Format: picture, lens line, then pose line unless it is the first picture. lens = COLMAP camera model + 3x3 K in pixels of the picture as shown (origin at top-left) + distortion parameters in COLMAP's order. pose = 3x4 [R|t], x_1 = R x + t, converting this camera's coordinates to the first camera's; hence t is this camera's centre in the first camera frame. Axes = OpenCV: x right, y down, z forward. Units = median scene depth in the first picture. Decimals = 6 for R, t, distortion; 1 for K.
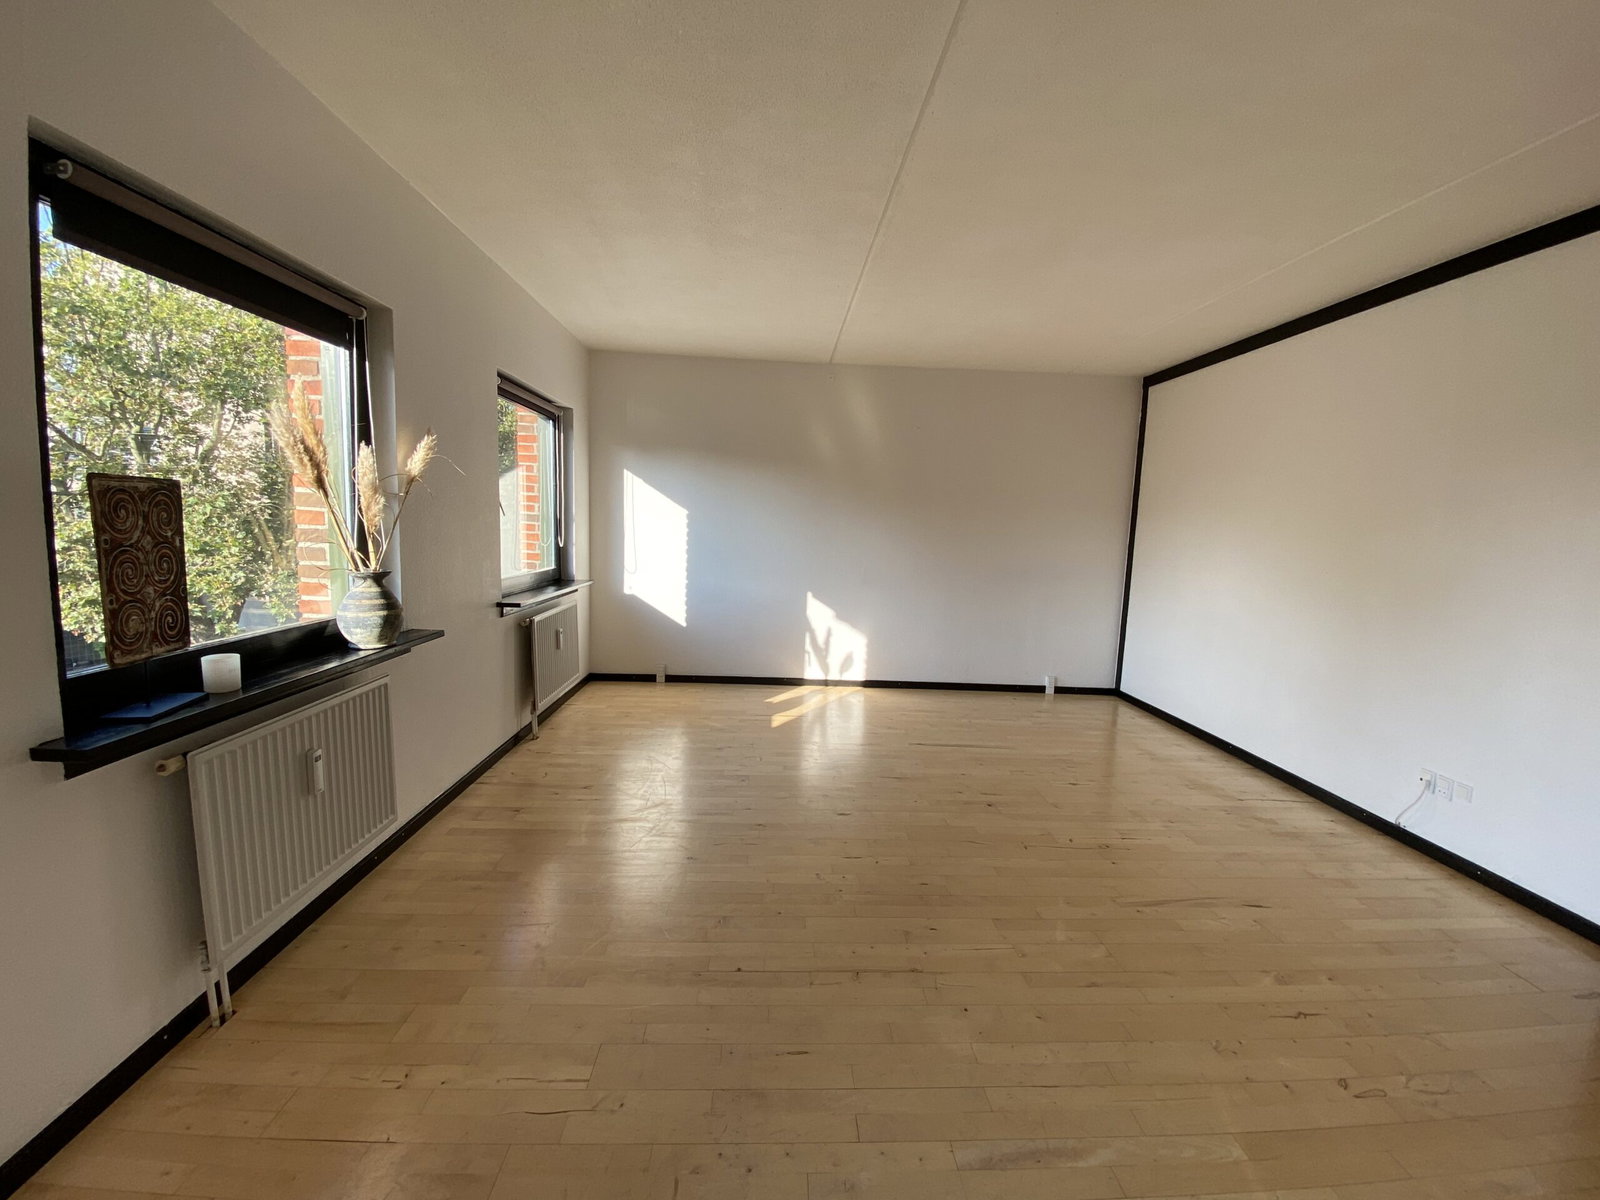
lens RADIAL K [[649.1, 0, 800.8], [0, 649.1, 608.2], [0, 0, 1]] dist [0.024799, -0.000511]
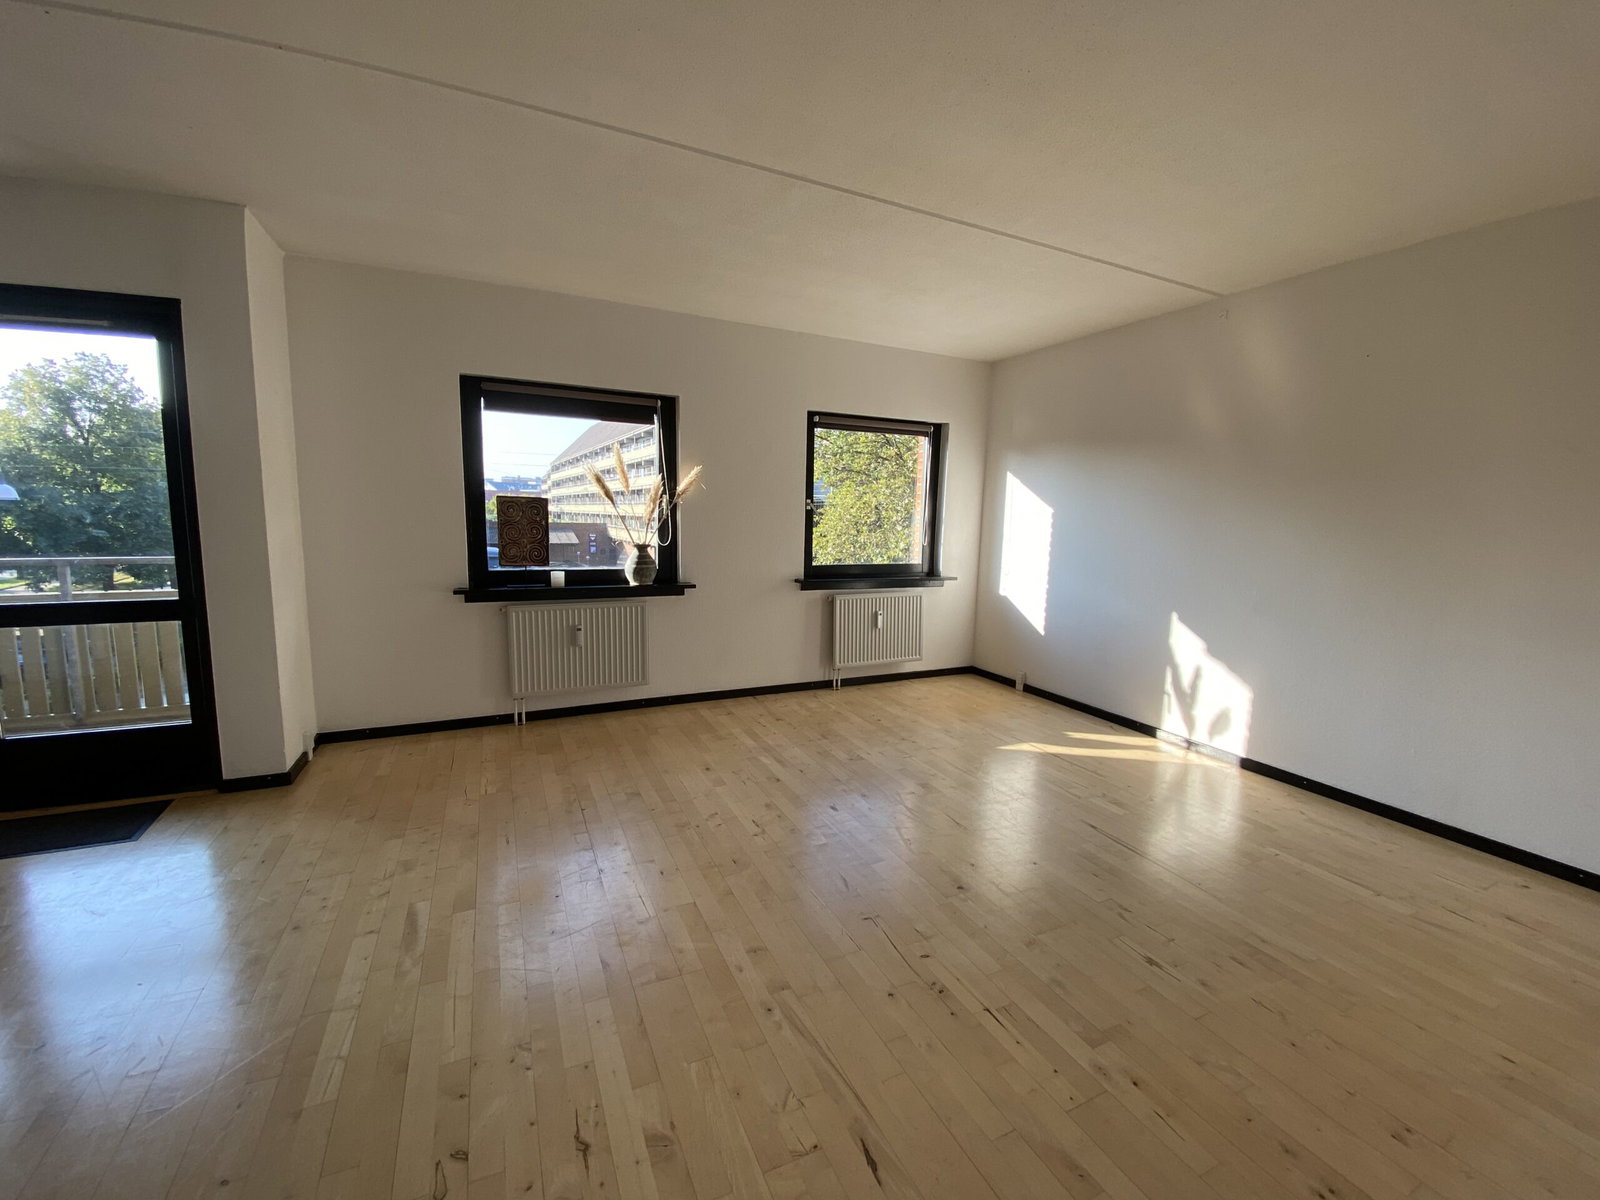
lens RADIAL K [[649.1, 0, 799.0], [0, 649.1, 593.9], [0, 0, 1]] dist [0.024799, -0.000511]
pose [[0.383929, 0.079802, -0.919908, 0.534545], [-0.131756, 0.990798, 0.030962, -0.012884], [0.913914, 0.109316, 0.390910, 0.317649]]
